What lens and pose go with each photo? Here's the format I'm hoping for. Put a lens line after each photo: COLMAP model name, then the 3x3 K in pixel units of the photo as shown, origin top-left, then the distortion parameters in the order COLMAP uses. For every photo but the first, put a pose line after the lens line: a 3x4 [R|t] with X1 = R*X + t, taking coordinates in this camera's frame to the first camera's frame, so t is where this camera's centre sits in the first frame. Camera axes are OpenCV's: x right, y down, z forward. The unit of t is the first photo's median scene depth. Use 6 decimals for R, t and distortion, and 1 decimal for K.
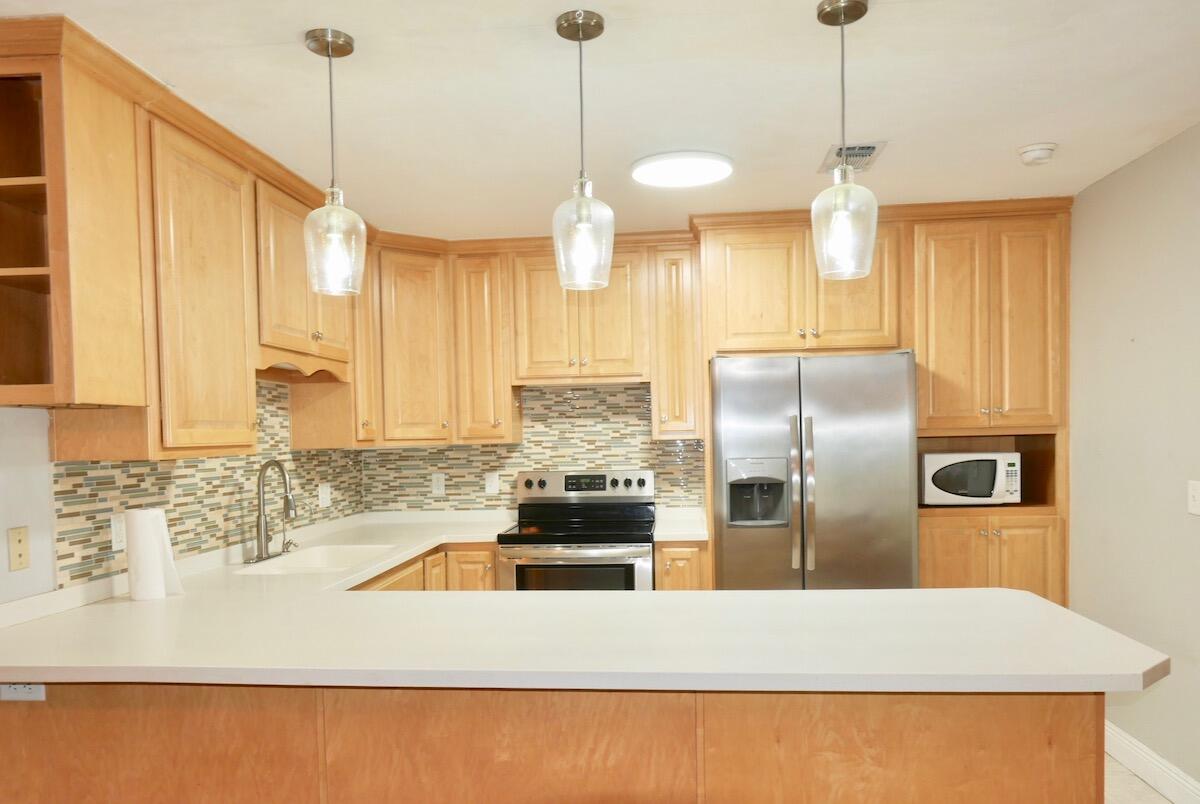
lens RADIAL K [[848.7, 0, 605.1], [0, 848.7, 458.7], [0, 0, 1]] dist [0.004913, 0.002292]
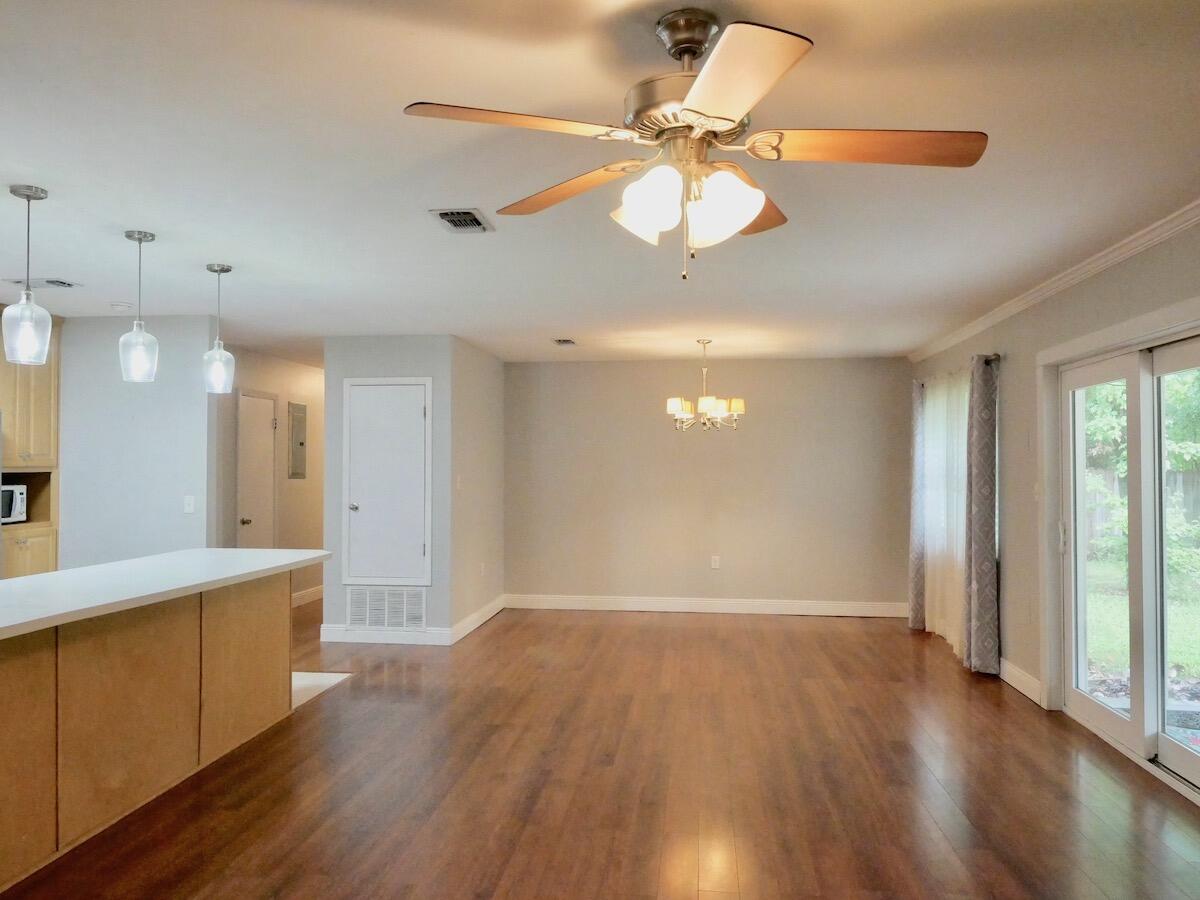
lens RADIAL K [[875.7, 0, 607.8], [0, 875.7, 451.9], [0, 0, 1]] dist [-0.000926, -0.002461]
pose [[0.026958, 0.030604, 0.999168, -0.742768], [0.033613, 0.998938, -0.031504, 0.012819], [-0.999071, 0.034435, 0.025901, -0.008014]]
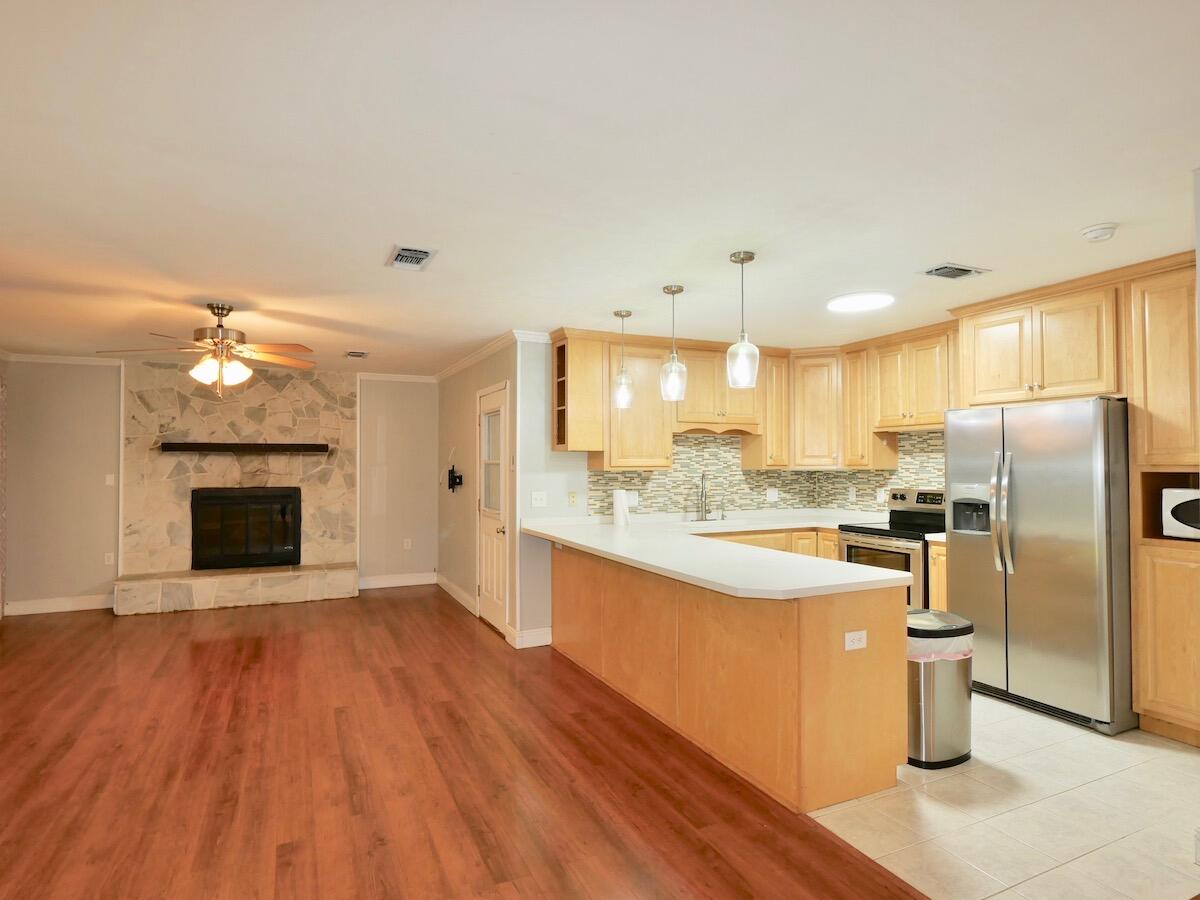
lens RADIAL K [[644.9, 0, 600.0], [0, 644.9, 450.0], [0, 0, 1]] dist [-0.008963, -0.001096]
pose [[0.501547, -0.000195, -0.865130, 0.879742], [-0.034707, 0.999190, -0.020347, -0.015863], [0.864434, 0.040231, 0.501134, -0.027387]]
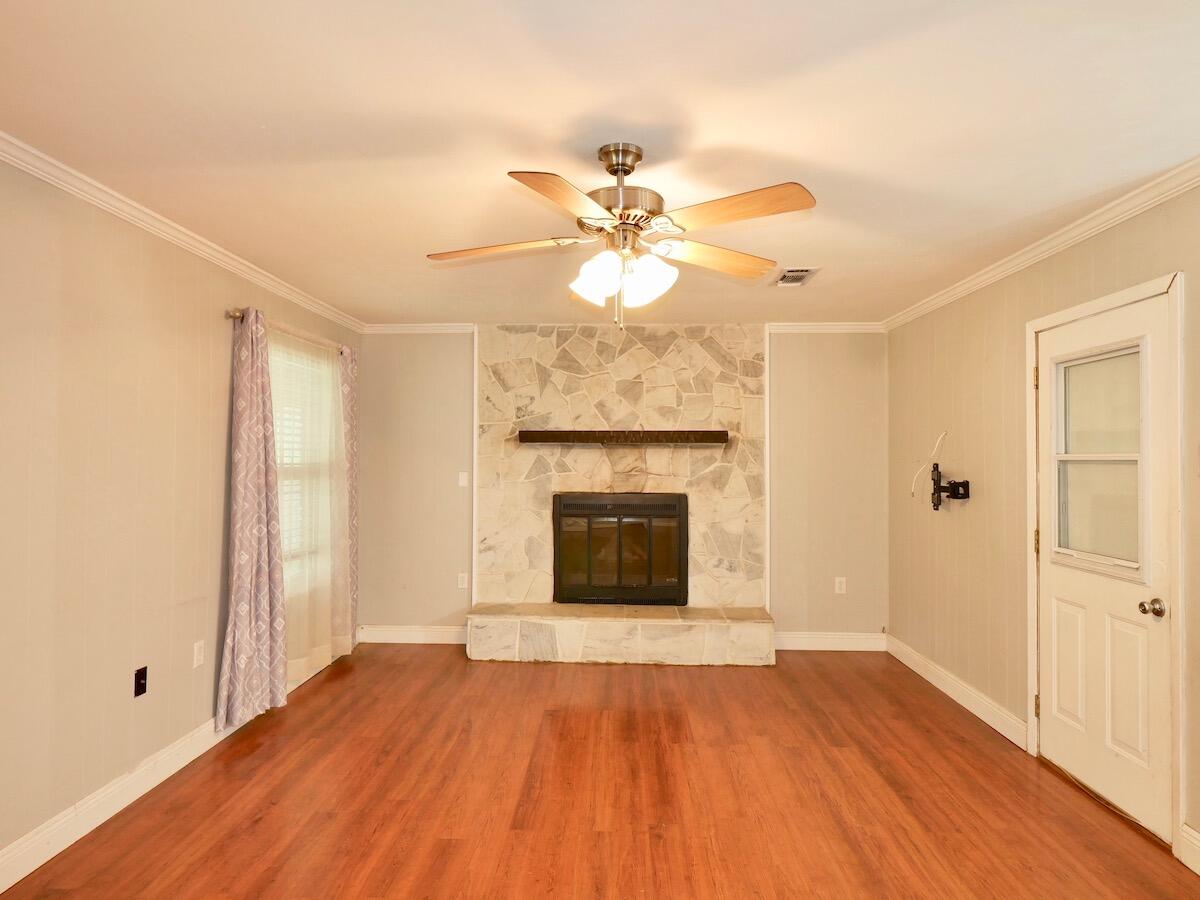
lens RADIAL K [[698.7, 0, 600.0], [0, 698.7, 450.0], [0, 0, 1]] dist [0.000094, 0.000127]
pose [[0.050132, 0.002247, -0.998740, 0.149400], [-0.035864, 0.999357, 0.000448, 0.003466], [0.998098, 0.035796, 0.050181, -0.093802]]
